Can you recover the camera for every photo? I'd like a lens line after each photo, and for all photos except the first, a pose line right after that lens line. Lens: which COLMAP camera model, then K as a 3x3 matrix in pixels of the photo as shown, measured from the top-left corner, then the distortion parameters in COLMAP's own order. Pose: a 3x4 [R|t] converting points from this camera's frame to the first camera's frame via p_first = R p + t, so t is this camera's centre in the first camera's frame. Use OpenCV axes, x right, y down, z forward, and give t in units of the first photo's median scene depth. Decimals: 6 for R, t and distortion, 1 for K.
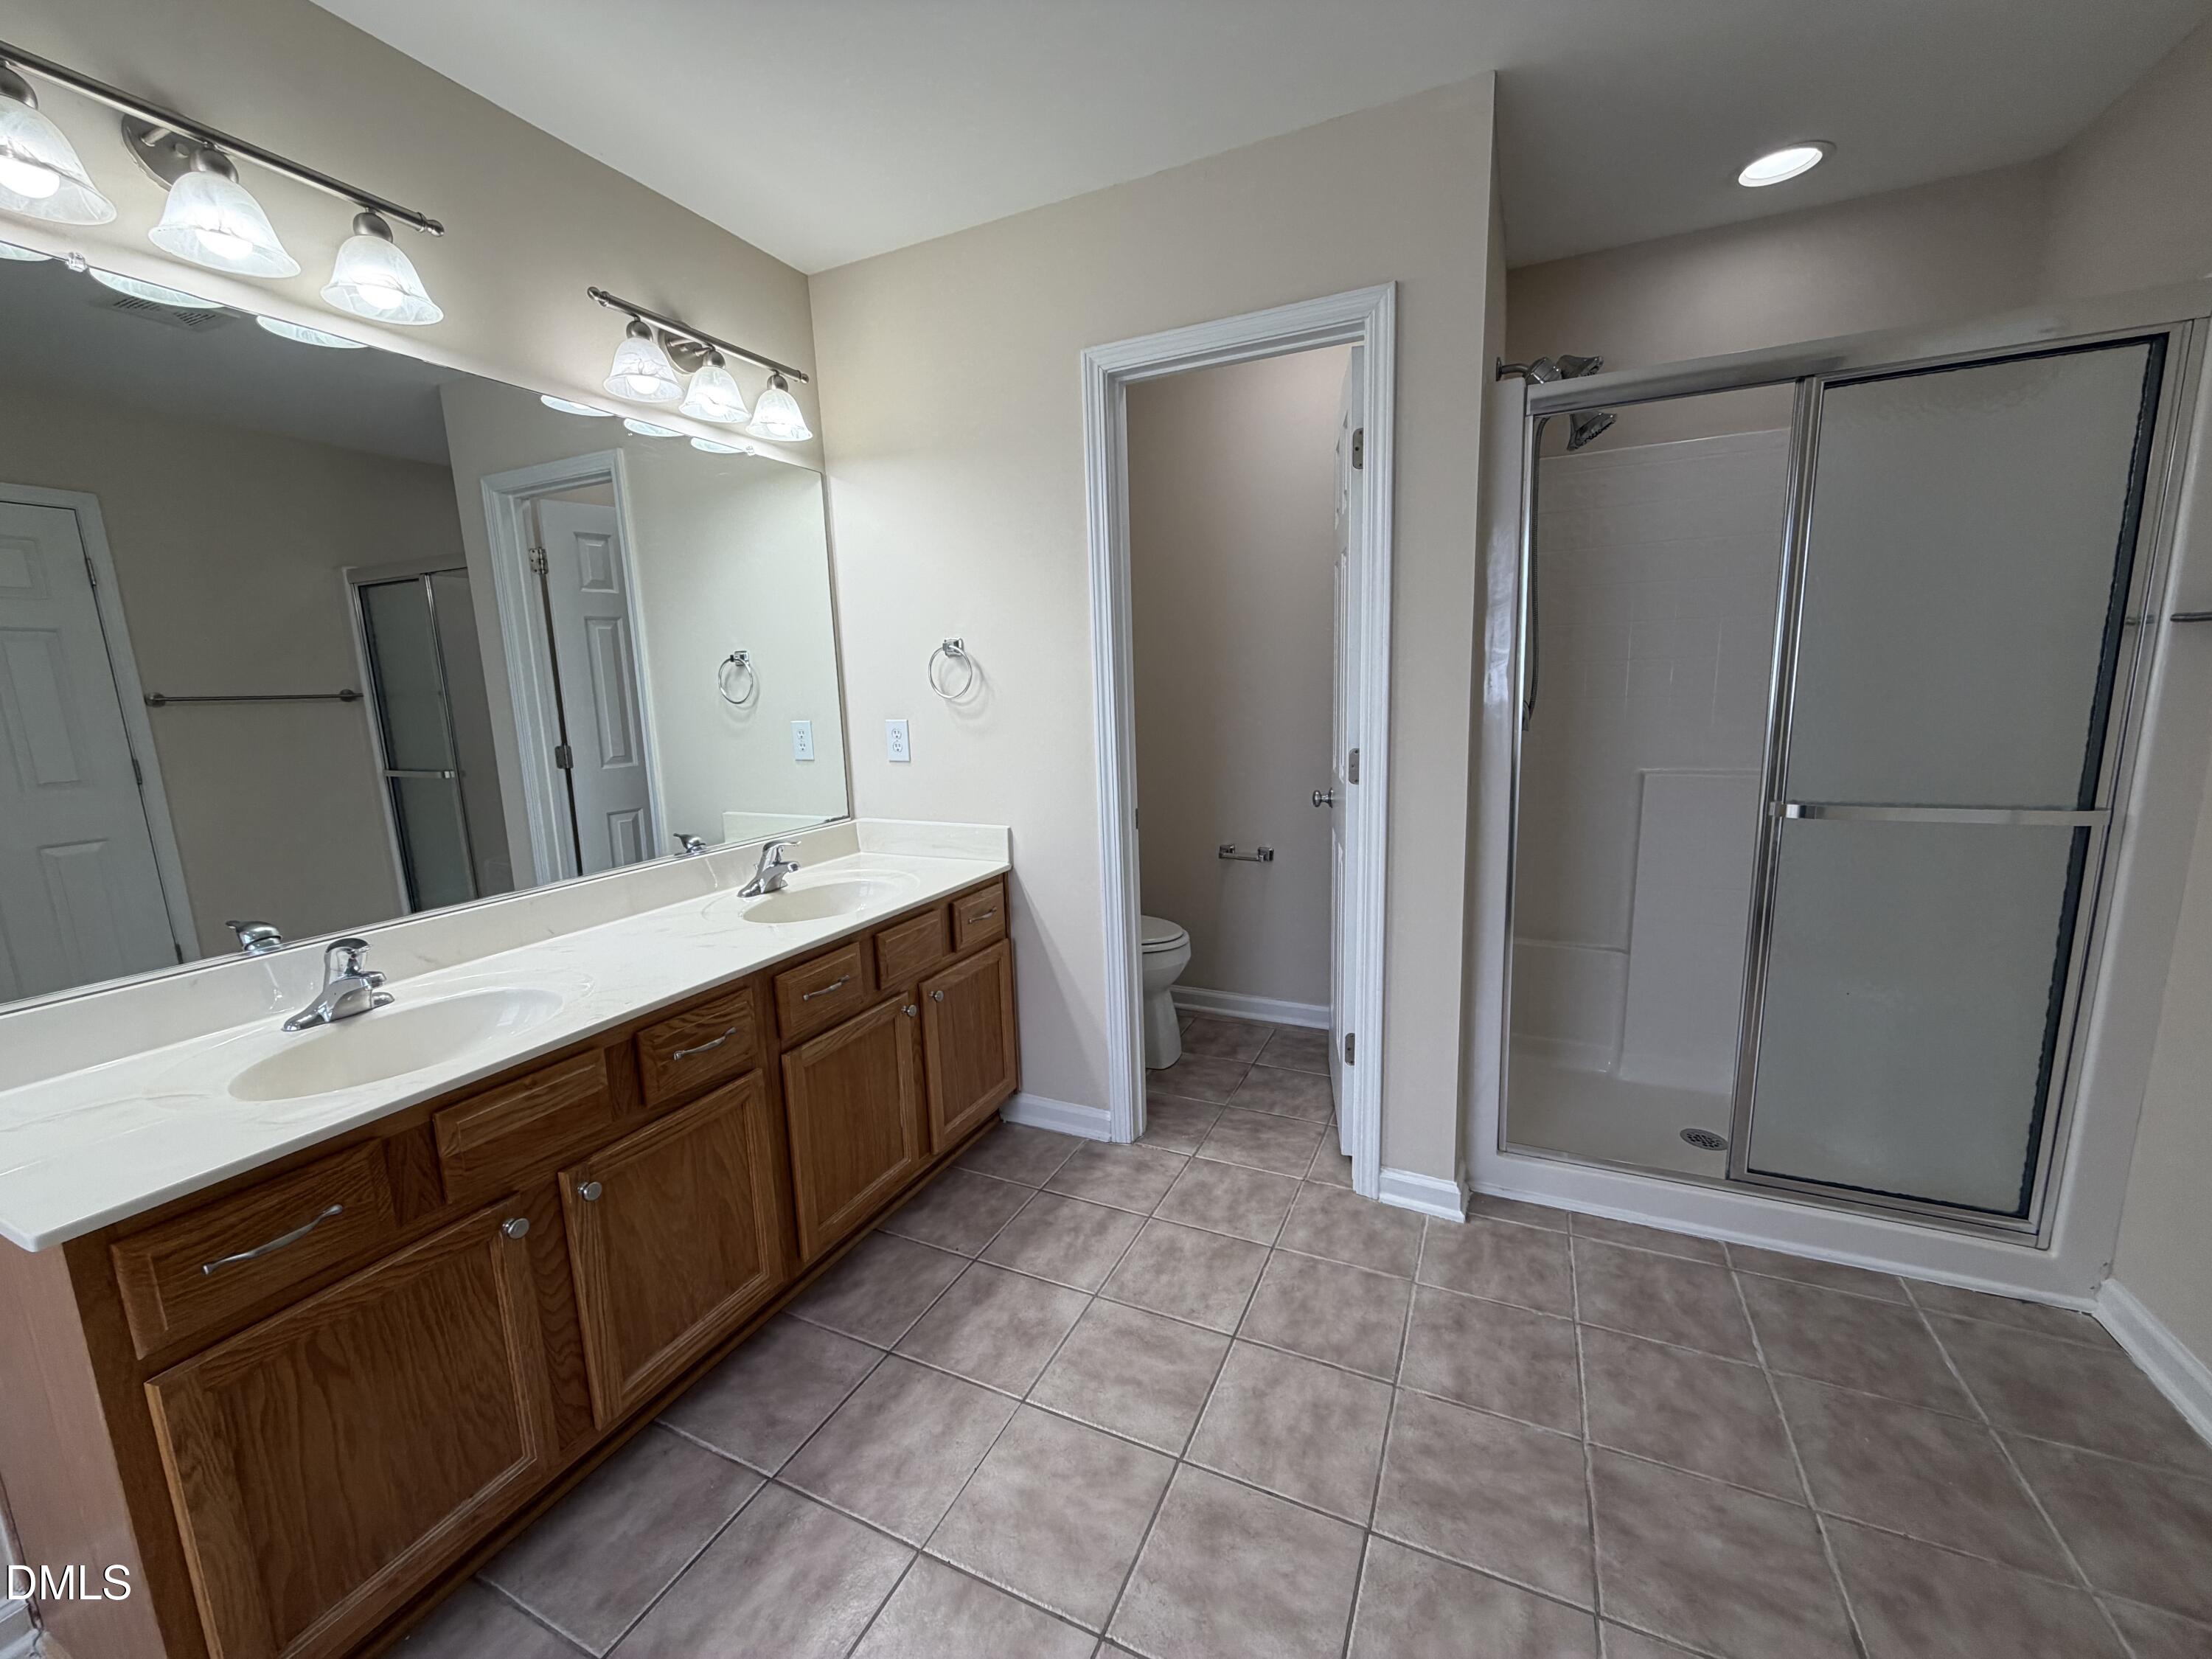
lens RADIAL K [[880.1, 0, 1100.0], [0, 880.1, 829.8], [0, 0, 1]] dist [-0.000440, -0.000157]
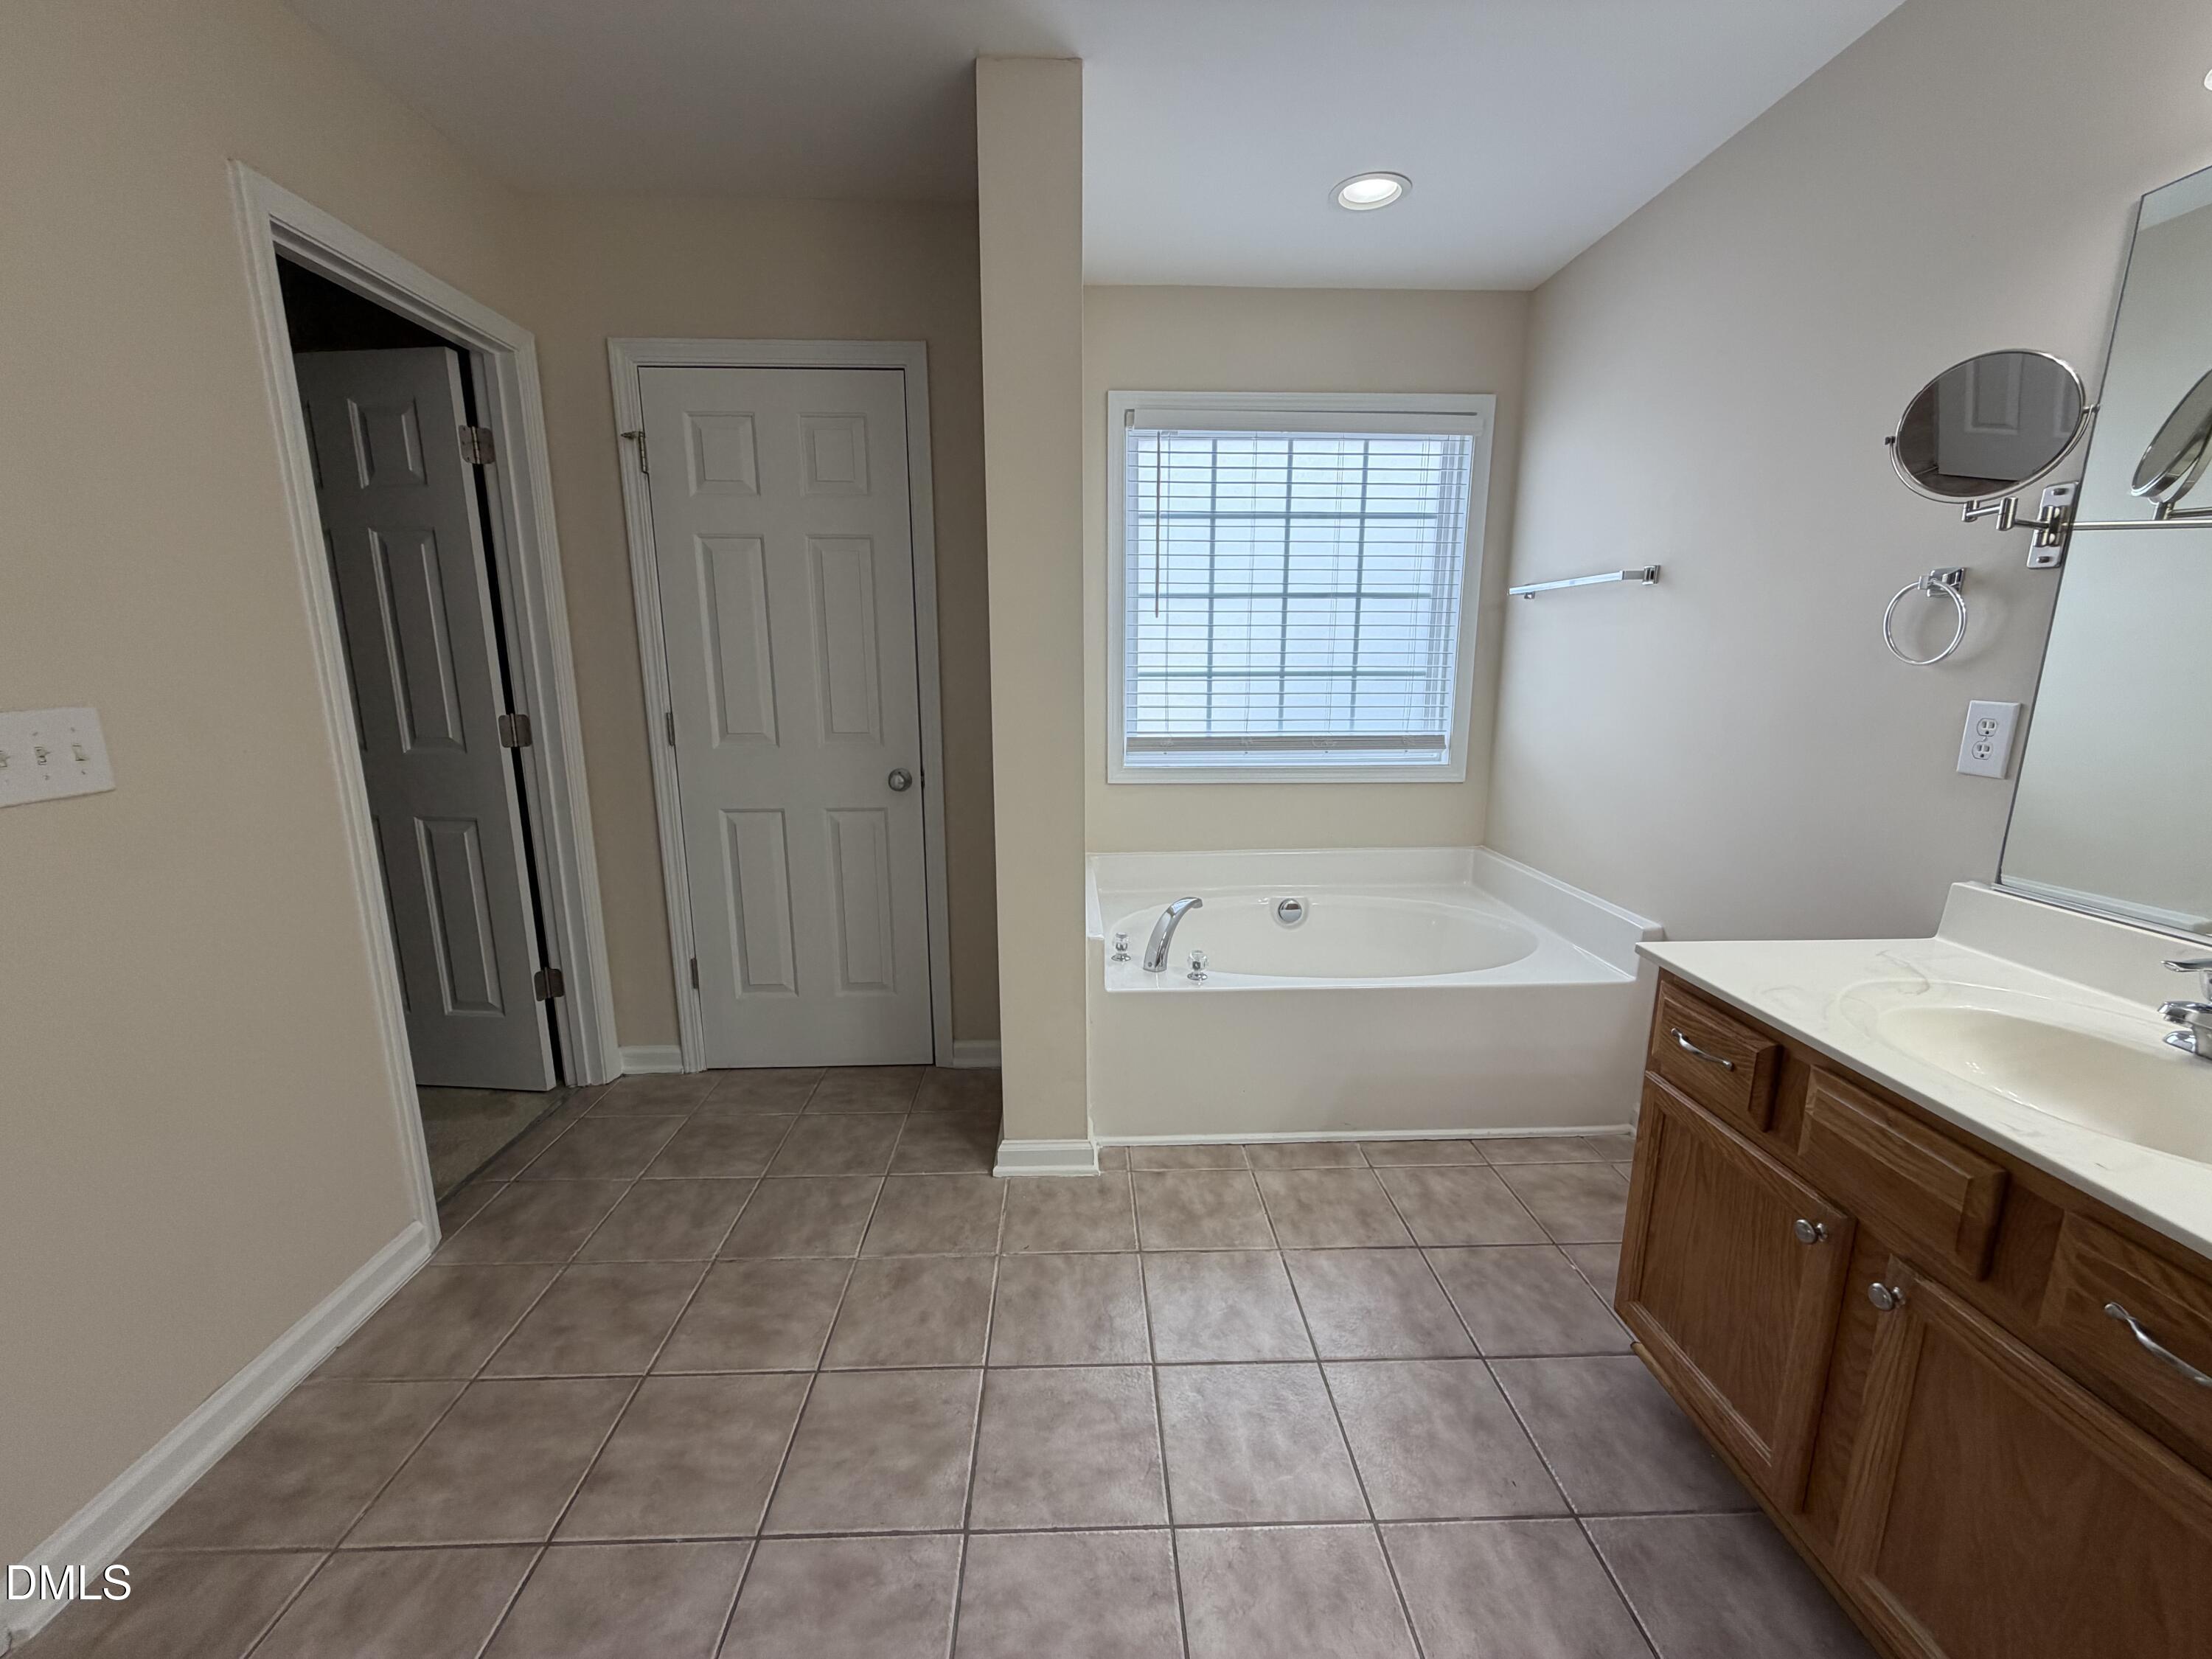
lens RADIAL K [[880.1, 0, 1101.6], [0, 880.1, 833.7], [0, 0, 1]] dist [-0.000440, -0.000157]
pose [[-0.889105, 0.124702, -0.440388, 0.321018], [-0.045256, 0.933503, 0.355702, -0.211504], [0.455460, 0.336187, -0.824339, 1.250374]]
